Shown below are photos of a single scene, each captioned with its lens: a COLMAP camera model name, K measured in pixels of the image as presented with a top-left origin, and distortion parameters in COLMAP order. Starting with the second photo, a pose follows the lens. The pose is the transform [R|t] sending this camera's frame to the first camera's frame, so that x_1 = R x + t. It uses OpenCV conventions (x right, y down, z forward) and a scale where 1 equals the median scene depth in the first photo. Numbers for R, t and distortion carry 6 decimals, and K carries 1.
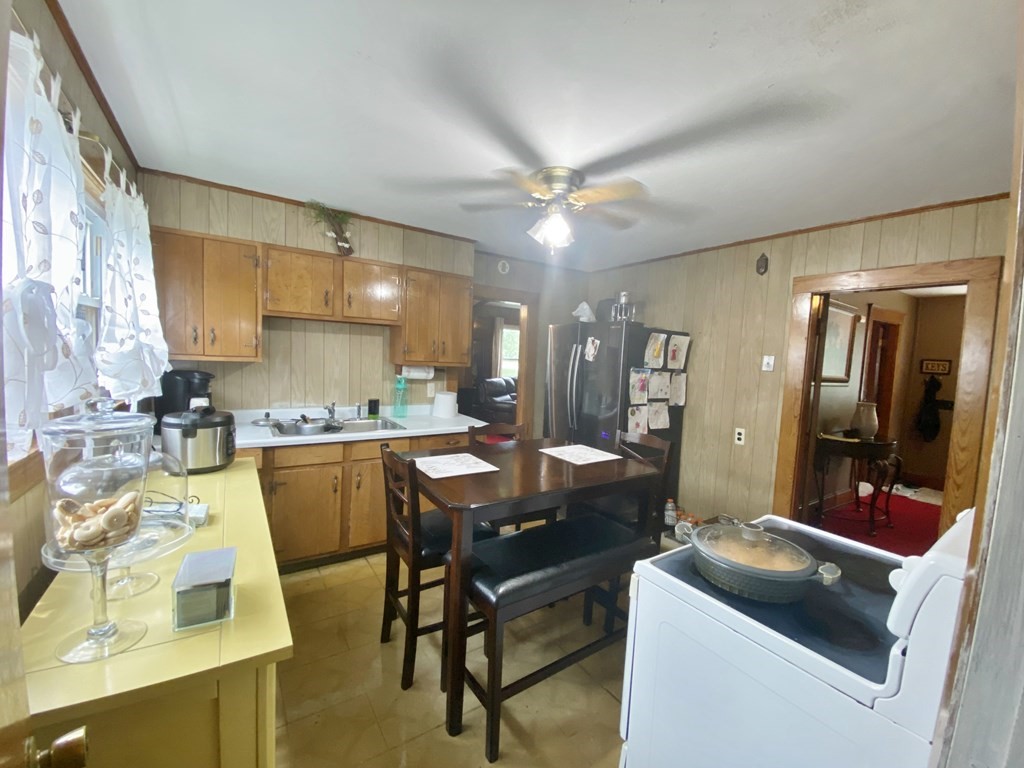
lens RADIAL K [[421.0, 0, 522.5], [0, 421.0, 384.4], [0, 0, 1]] dist [0.004168, -0.000087]
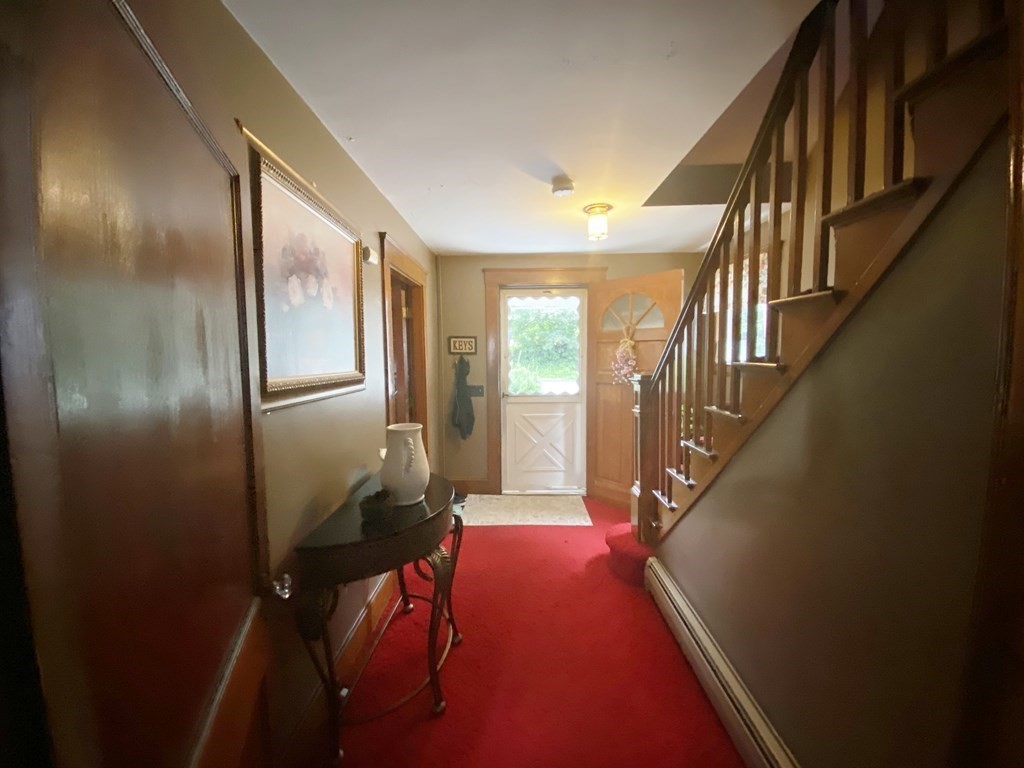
lens RADIAL K [[421.0, 0, 512.1], [0, 421.0, 382.8], [0, 0, 1]] dist [0.004168, -0.000087]
pose [[0.579139, -0.114878, 0.807094, 0.399341], [0.098407, 0.992633, 0.070674, -0.018600], [-0.809268, 0.038493, 0.586178, 0.480358]]
